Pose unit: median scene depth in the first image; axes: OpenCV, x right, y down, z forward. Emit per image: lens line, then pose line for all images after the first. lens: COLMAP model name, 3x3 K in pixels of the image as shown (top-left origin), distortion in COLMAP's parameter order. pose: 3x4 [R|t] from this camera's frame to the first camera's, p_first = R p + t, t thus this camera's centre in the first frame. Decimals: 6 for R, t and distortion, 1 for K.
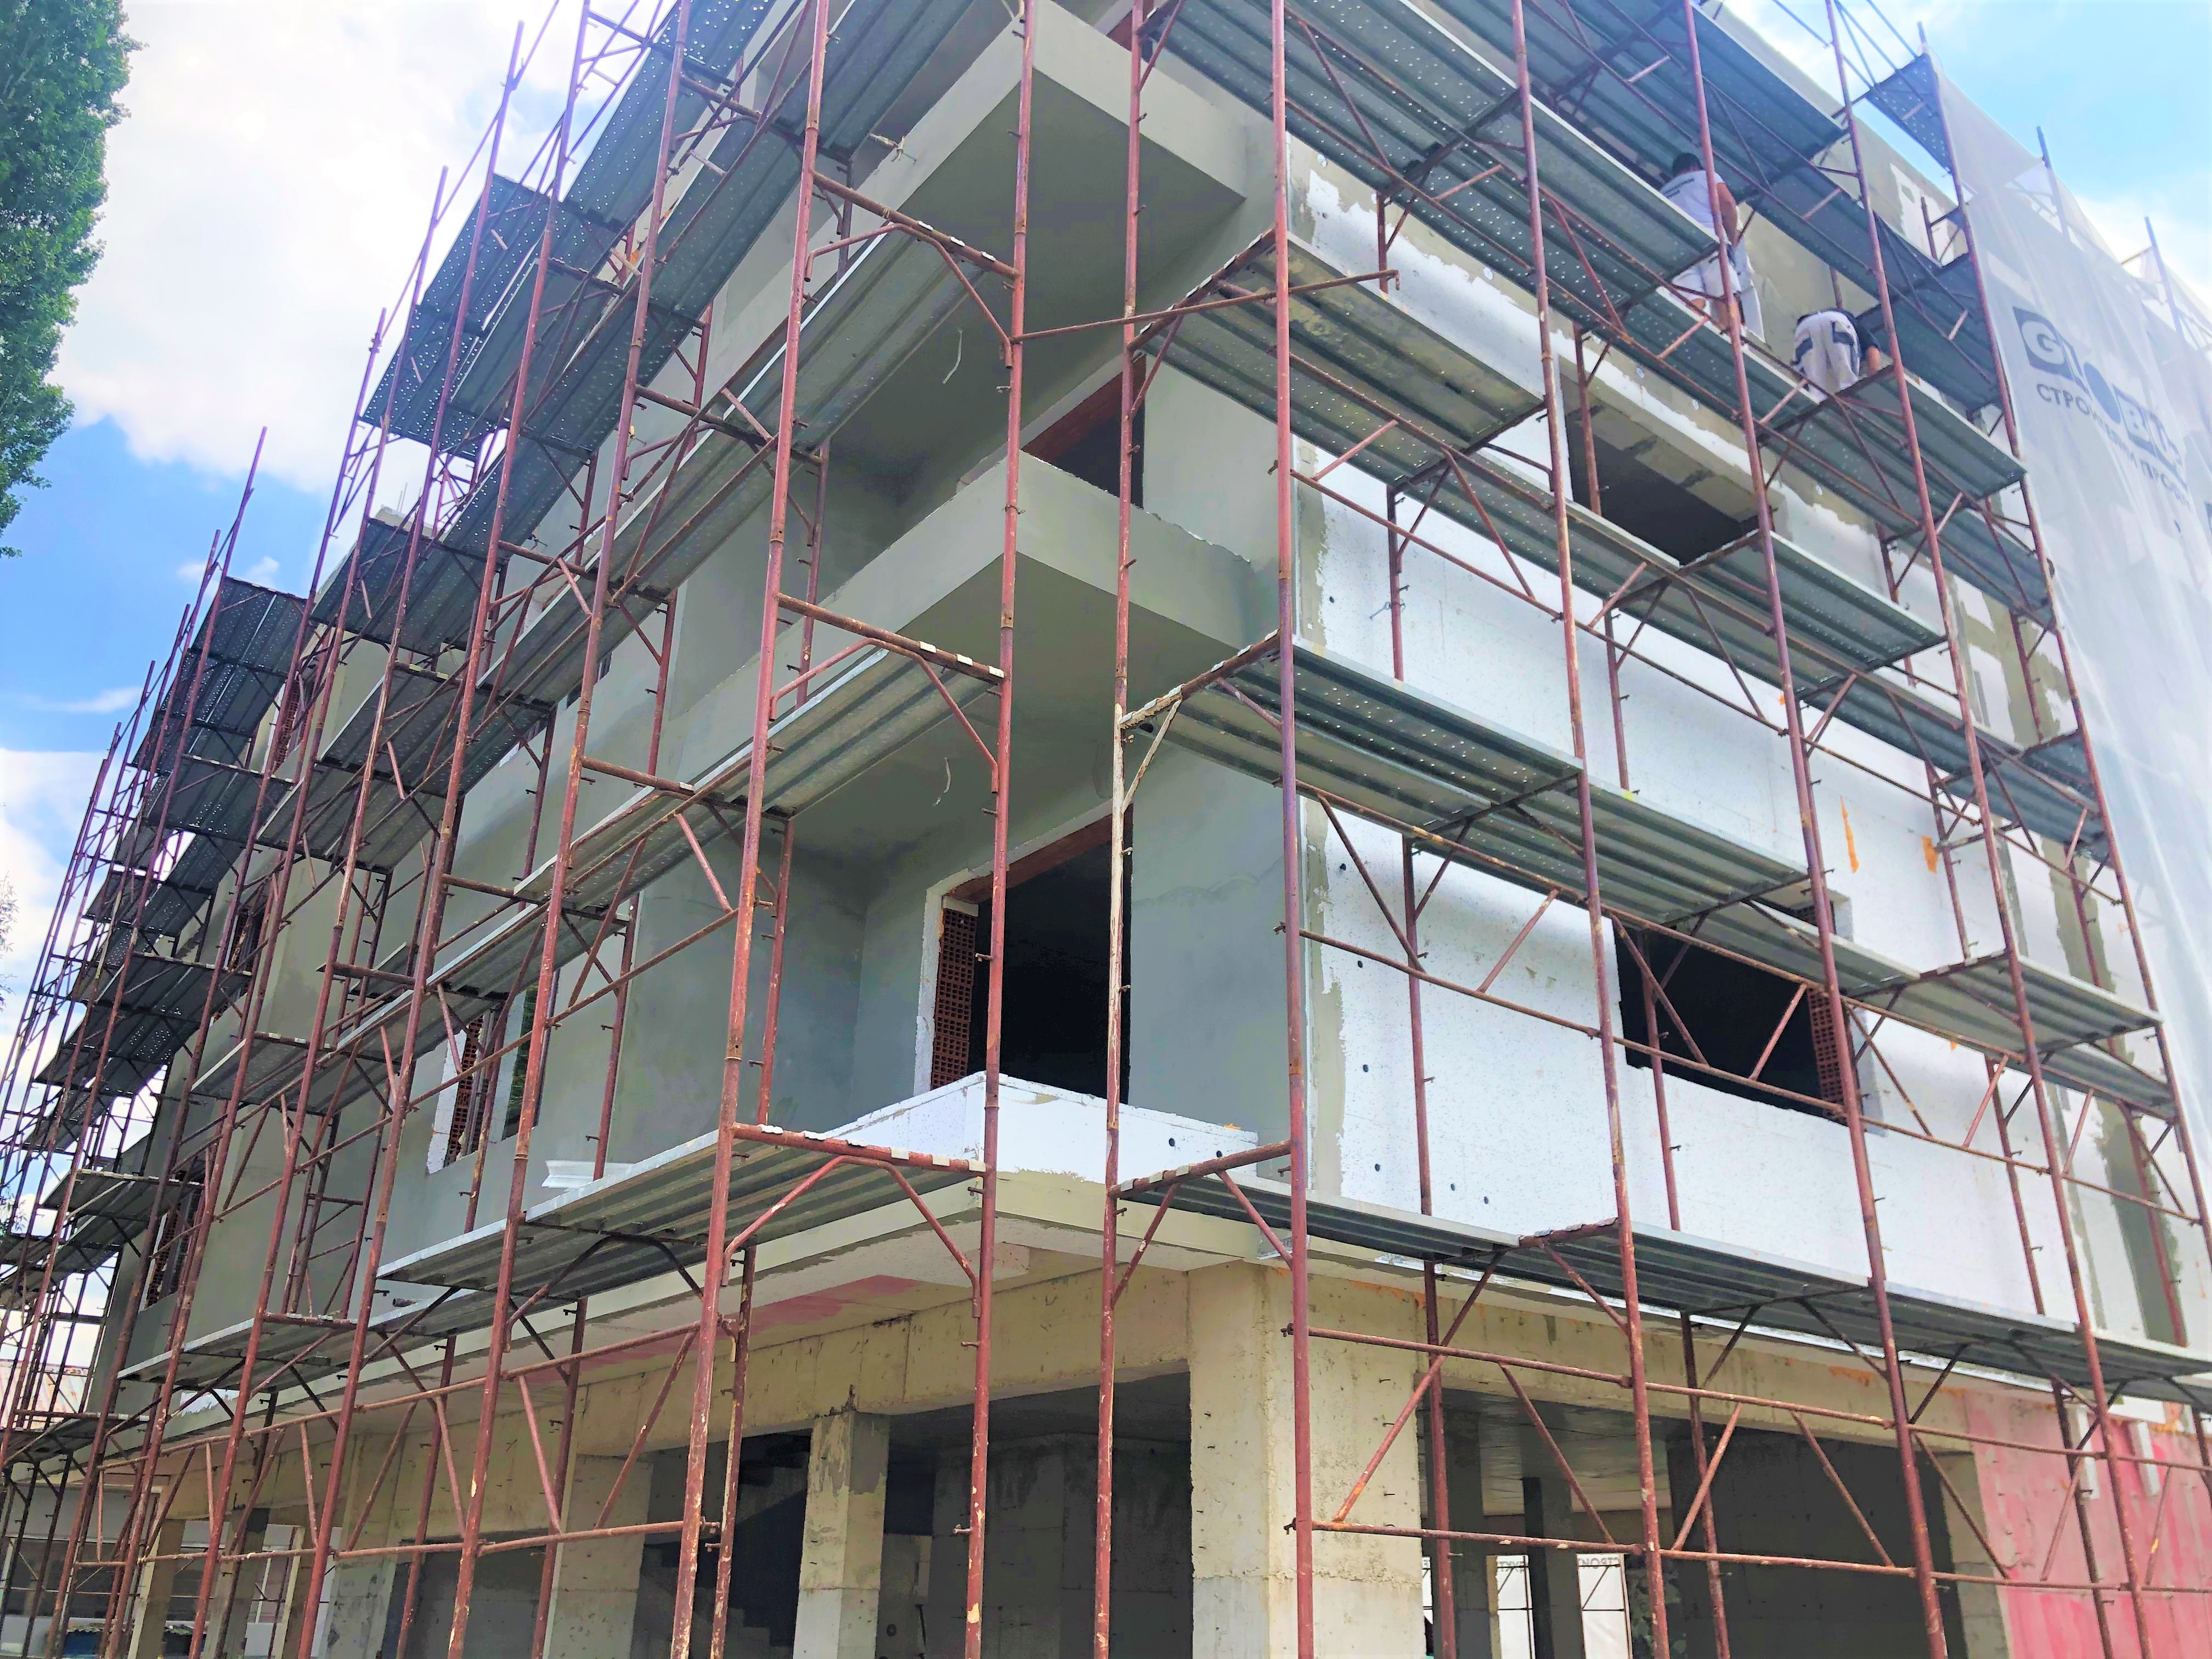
lens RADIAL K [[1802.1, 0, 1106.0], [0, 1802.1, 829.5], [0, 0, 1]] dist [0.039710, -0.034800]
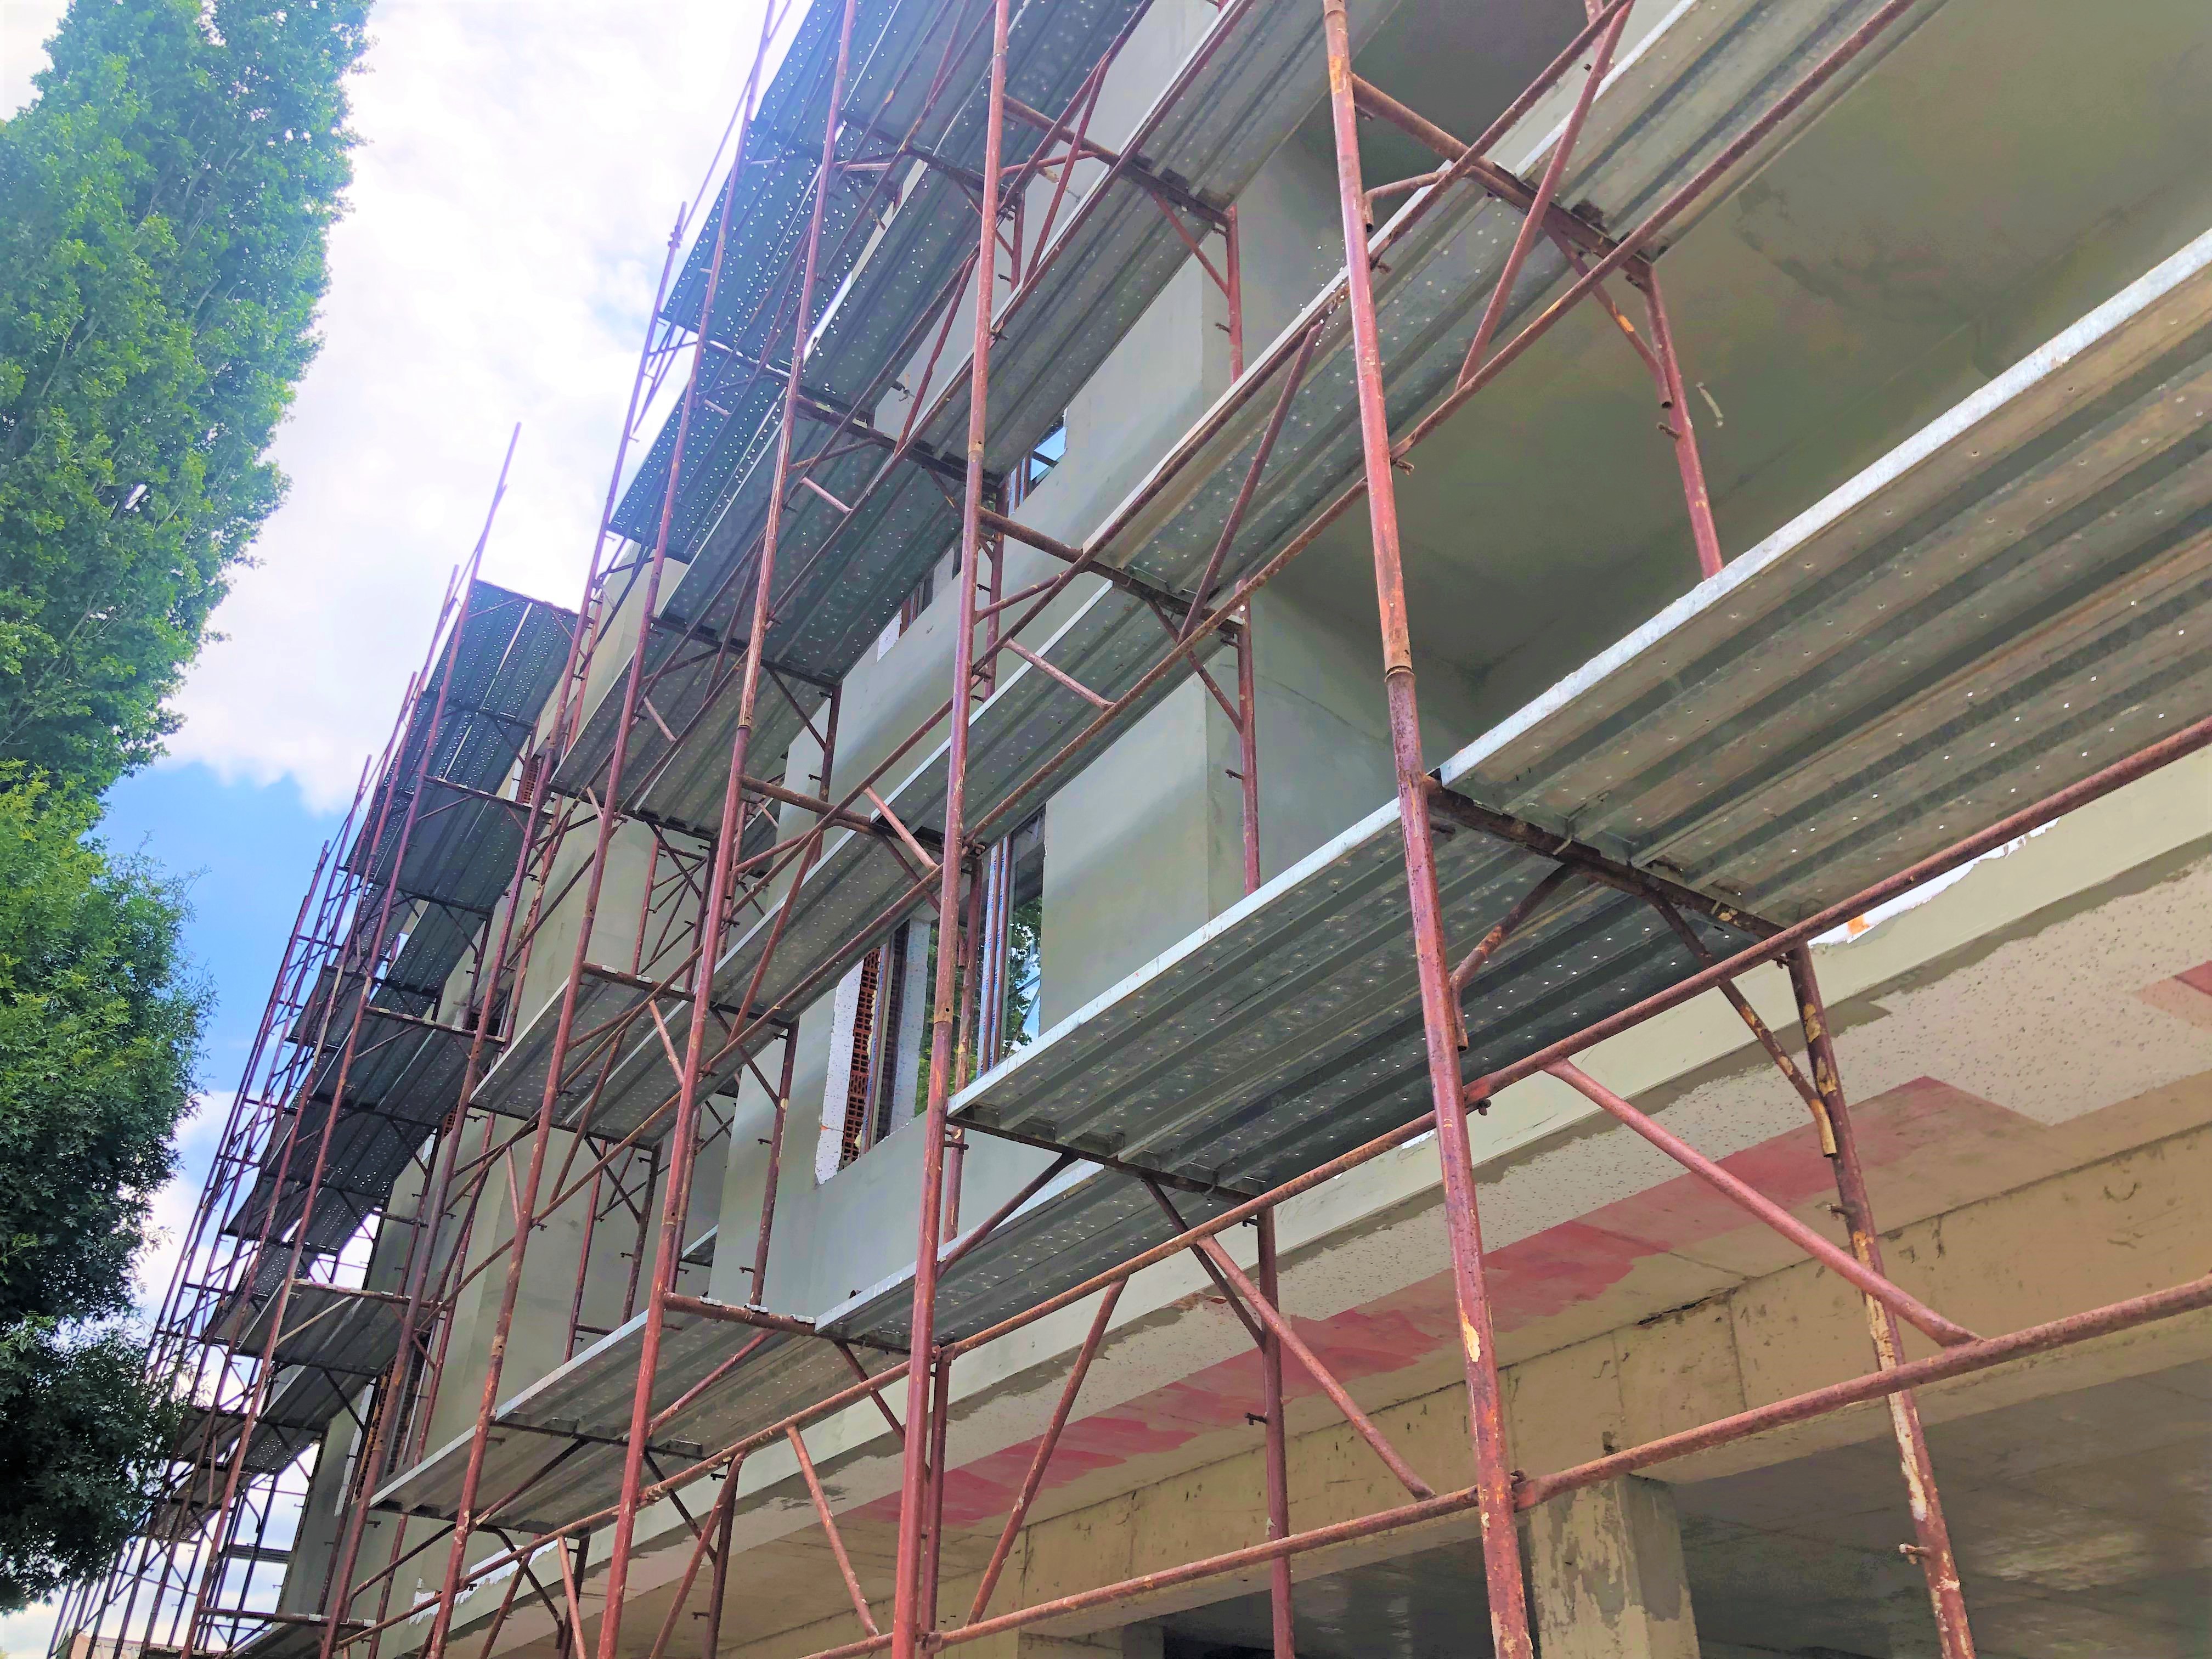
lens RADIAL K [[1827.4, 0, 1106.0], [0, 1827.4, 829.5], [0, 0, 1]] dist [-0.010055, 0.071678]
pose [[0.996593, -0.047081, -0.067716, -0.138630], [0.036114, 0.987265, -0.154931, 0.109083], [0.074148, 0.151958, 0.985602, 0.202945]]
